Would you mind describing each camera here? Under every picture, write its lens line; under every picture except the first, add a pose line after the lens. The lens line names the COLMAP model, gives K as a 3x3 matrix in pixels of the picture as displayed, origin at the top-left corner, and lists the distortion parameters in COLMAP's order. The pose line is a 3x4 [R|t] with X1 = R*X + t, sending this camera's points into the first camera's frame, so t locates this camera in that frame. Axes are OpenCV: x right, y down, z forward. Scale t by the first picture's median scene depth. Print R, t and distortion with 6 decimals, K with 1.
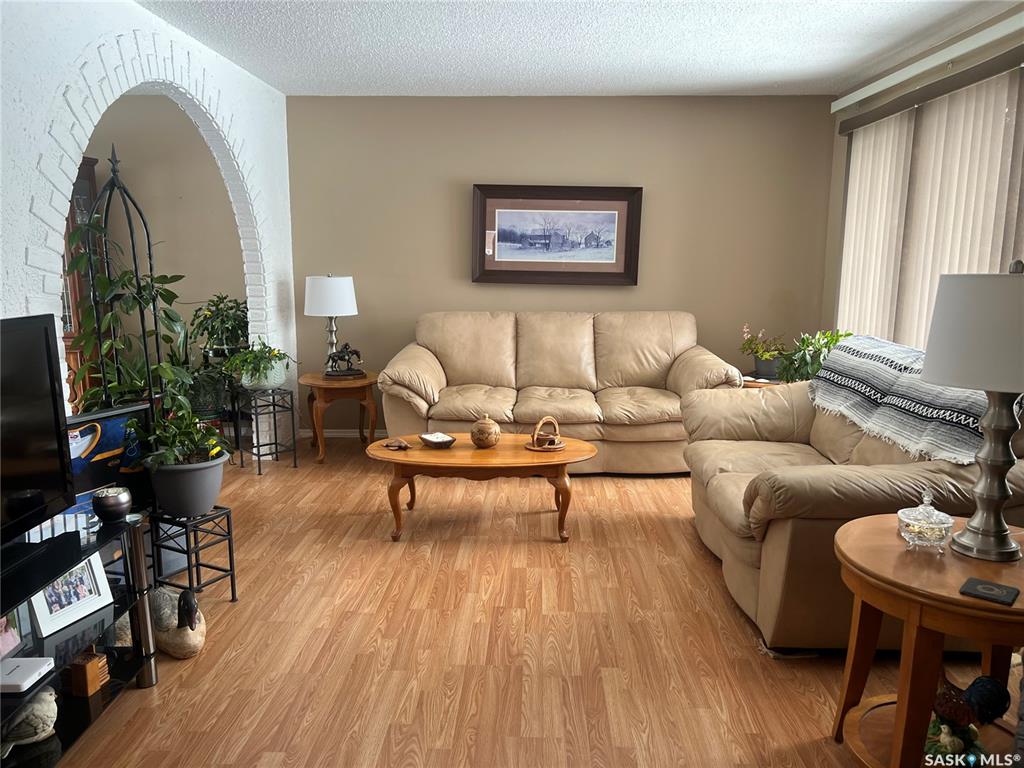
lens RADIAL K [[767.7, 0, 515.5], [0, 767.7, 390.7], [0, 0, 1]] dist [0.016580, -0.009025]
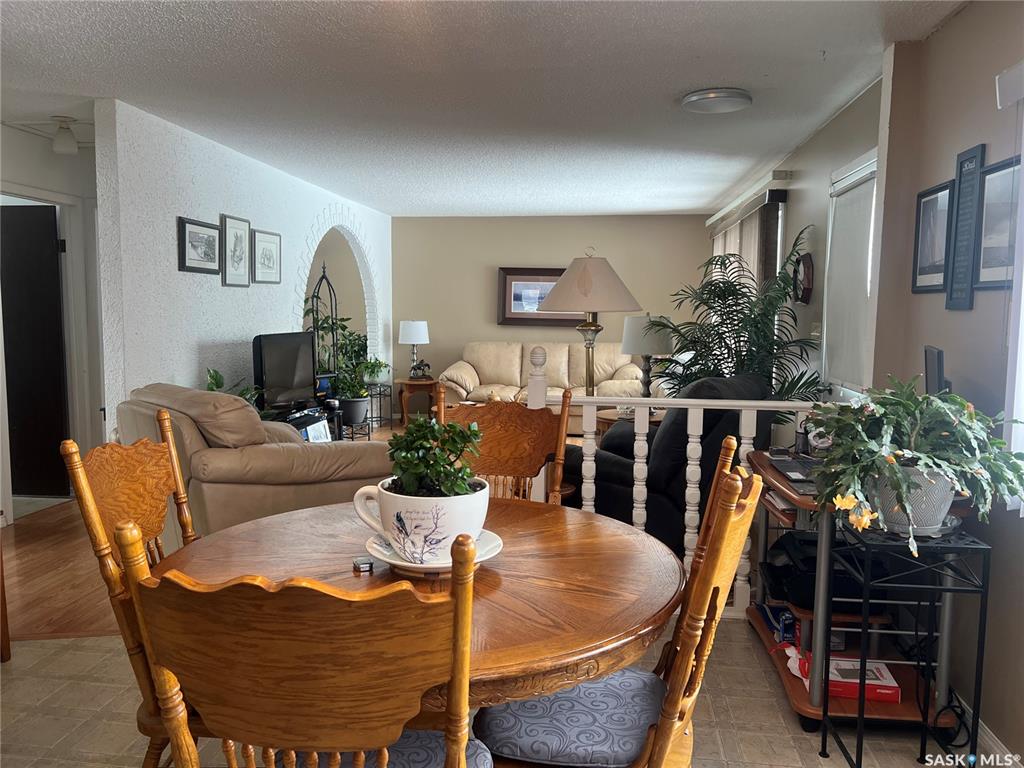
lens RADIAL K [[767.7, 0, 510.9], [0, 767.7, 380.6], [0, 0, 1]] dist [0.016580, -0.009025]
pose [[0.994851, 0.010405, -0.100816, 0.149218], [-0.018484, 0.996660, -0.079538, 0.117223], [0.099652, 0.080992, 0.991721, -0.672946]]
